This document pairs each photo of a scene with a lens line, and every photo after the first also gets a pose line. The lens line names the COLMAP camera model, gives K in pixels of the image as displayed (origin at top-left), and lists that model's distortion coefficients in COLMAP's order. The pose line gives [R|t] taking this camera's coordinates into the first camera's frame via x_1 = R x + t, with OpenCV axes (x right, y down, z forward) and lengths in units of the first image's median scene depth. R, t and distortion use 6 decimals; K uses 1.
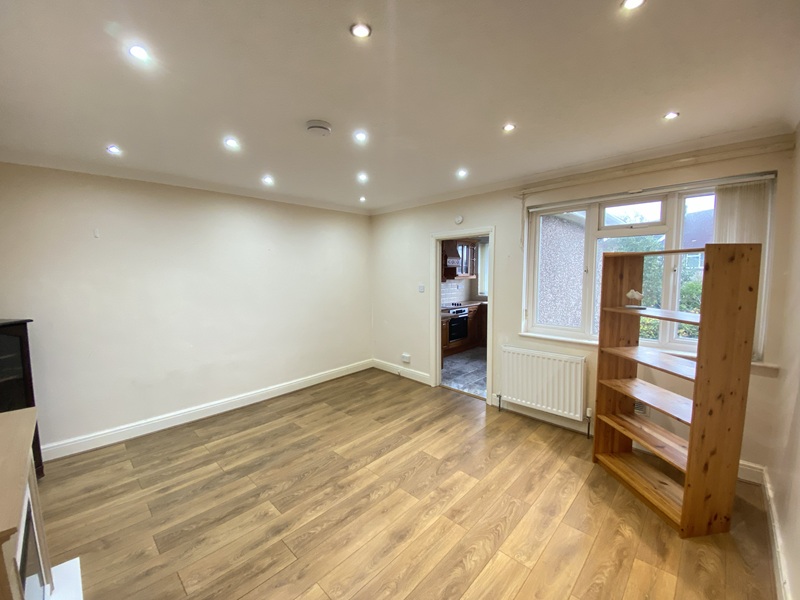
lens RADIAL K [[327.3, 0, 401.8], [0, 327.3, 301.1], [0, 0, 1]] dist [0.000393, -0.000111]
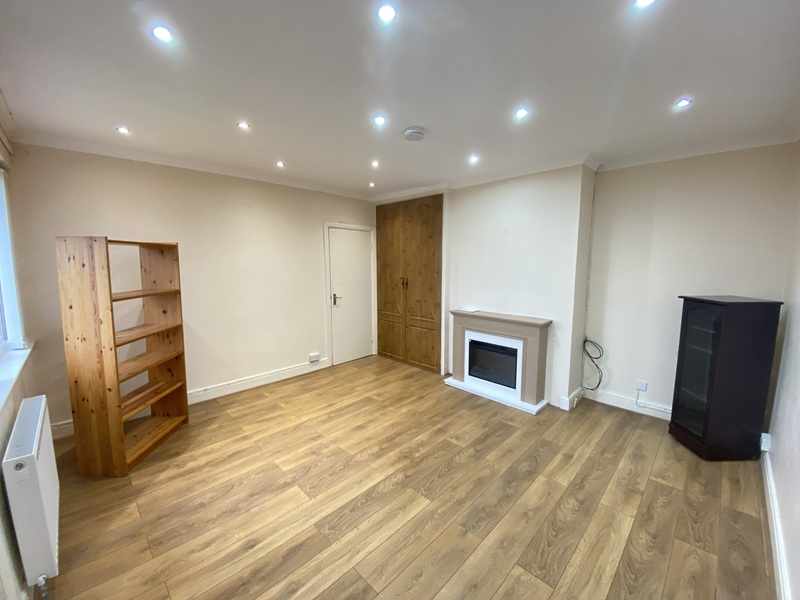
lens RADIAL K [[327.3, 0, 399.3], [0, 327.3, 298.7], [0, 0, 1]] dist [0.000393, -0.000111]
pose [[-0.999762, 0.006251, 0.020878, -0.171752], [0.010397, 0.978748, 0.204805, -0.148927], [-0.019154, 0.204973, -0.978580, 1.774818]]
